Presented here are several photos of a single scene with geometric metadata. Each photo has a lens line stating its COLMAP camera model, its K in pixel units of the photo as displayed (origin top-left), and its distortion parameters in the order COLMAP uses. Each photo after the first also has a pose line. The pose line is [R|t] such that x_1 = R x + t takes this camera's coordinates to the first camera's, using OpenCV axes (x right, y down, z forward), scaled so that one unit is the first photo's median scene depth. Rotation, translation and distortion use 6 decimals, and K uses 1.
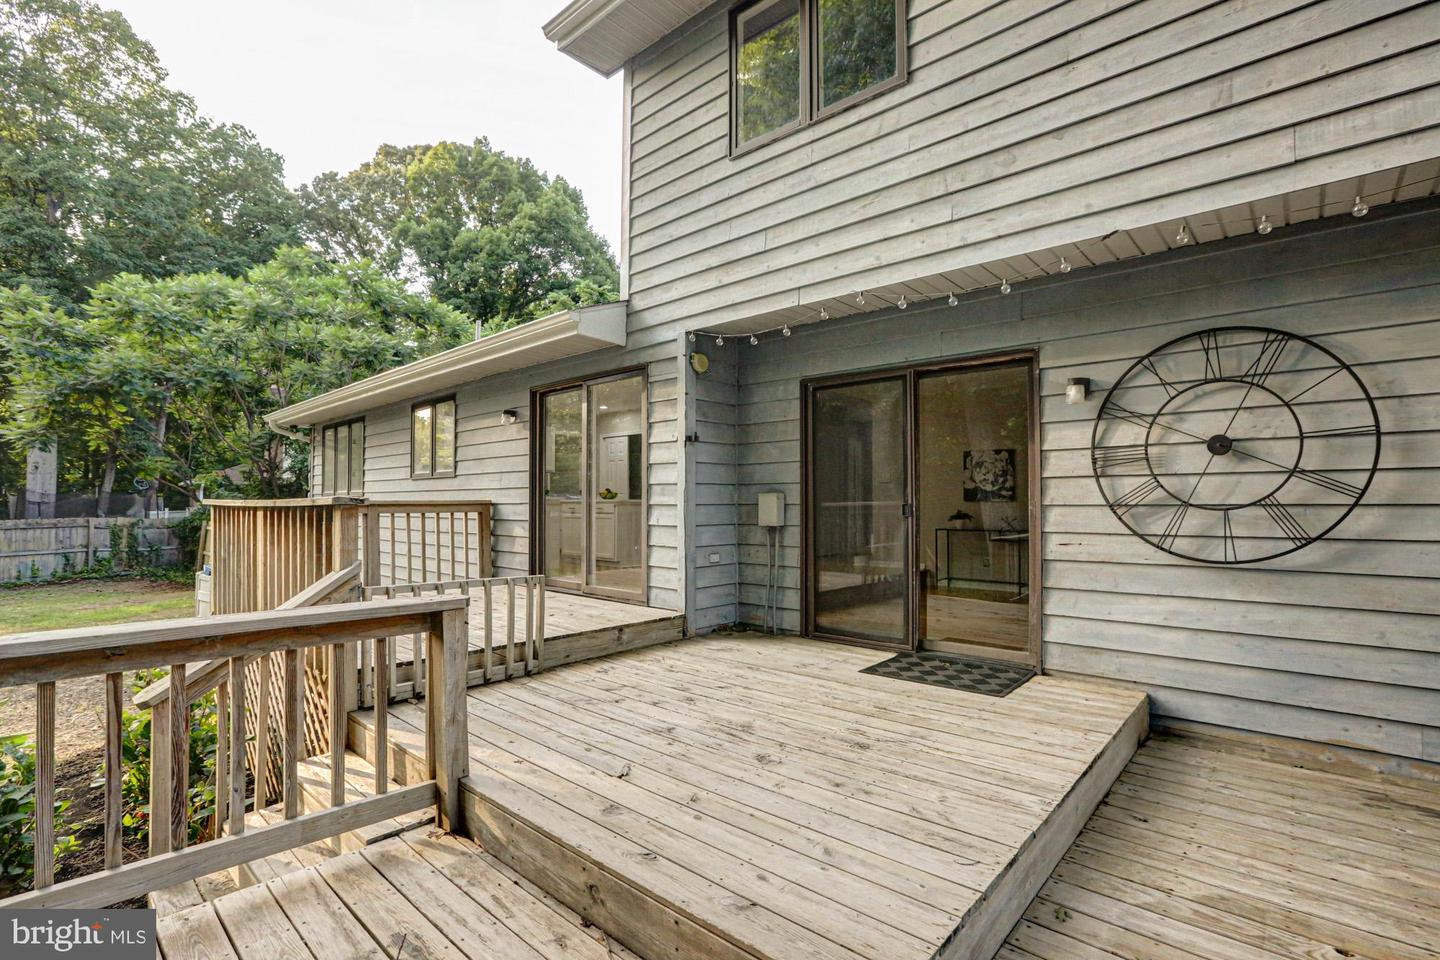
lens RADIAL K [[667.2, 0, 727.8], [0, 667.2, 491.7], [0, 0, 1]] dist [-0.047691, 0.016710]
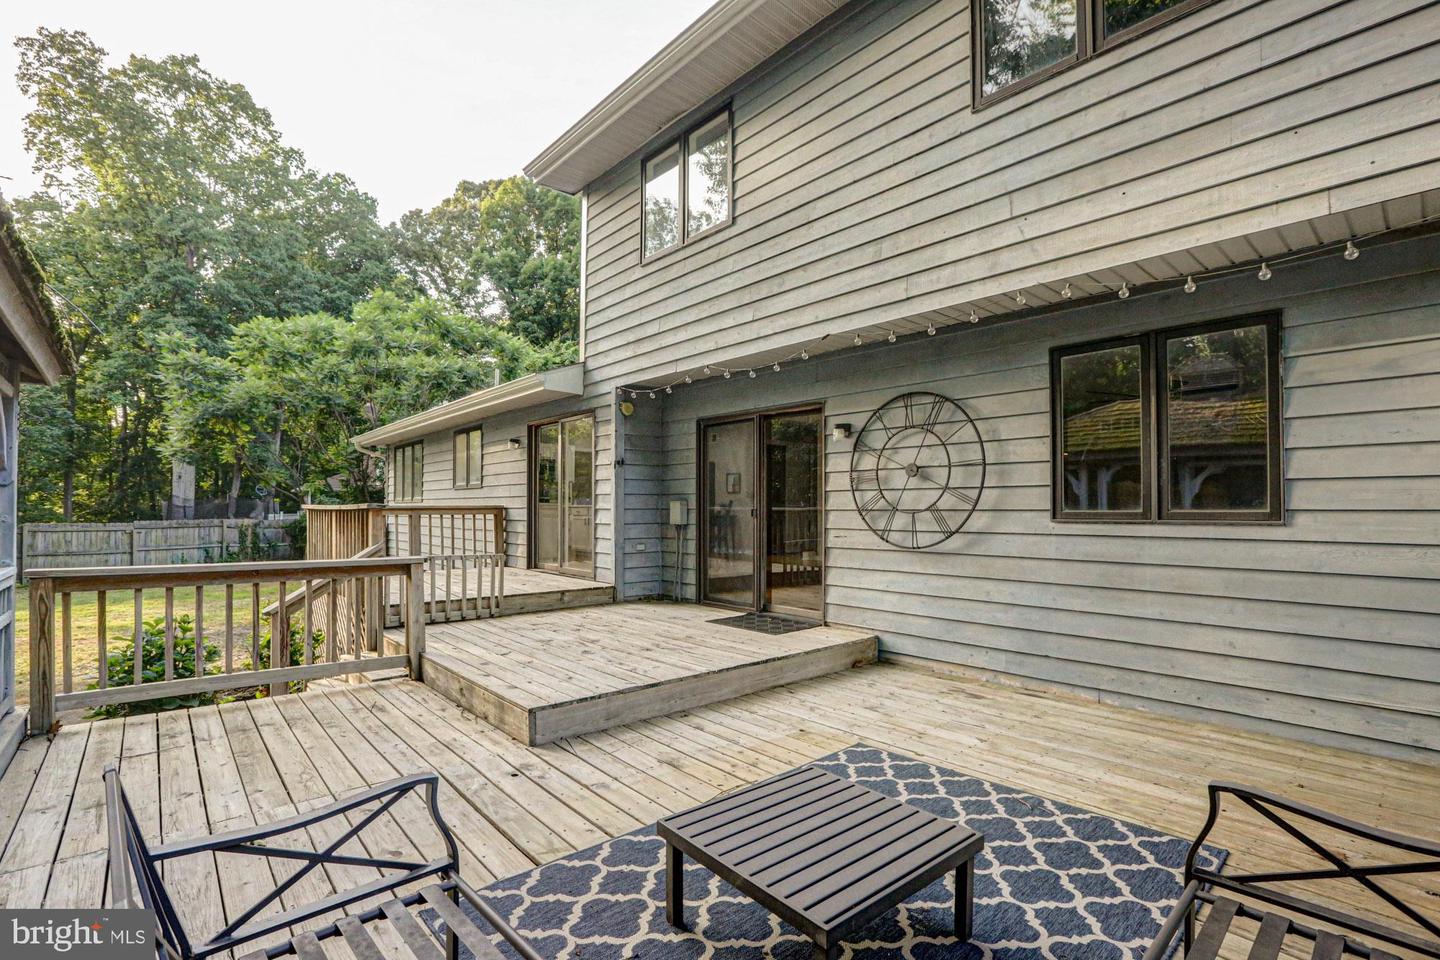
lens RADIAL K [[657.6, 0, 723.6], [0, 657.6, 504.0], [0, 0, 1]] dist [-0.053308, 0.024877]
pose [[0.993732, 0.001366, -0.111781, 0.304092], [-0.000120, 0.999938, 0.011153, -0.006342], [0.111789, -0.011070, 0.993670, -0.344274]]
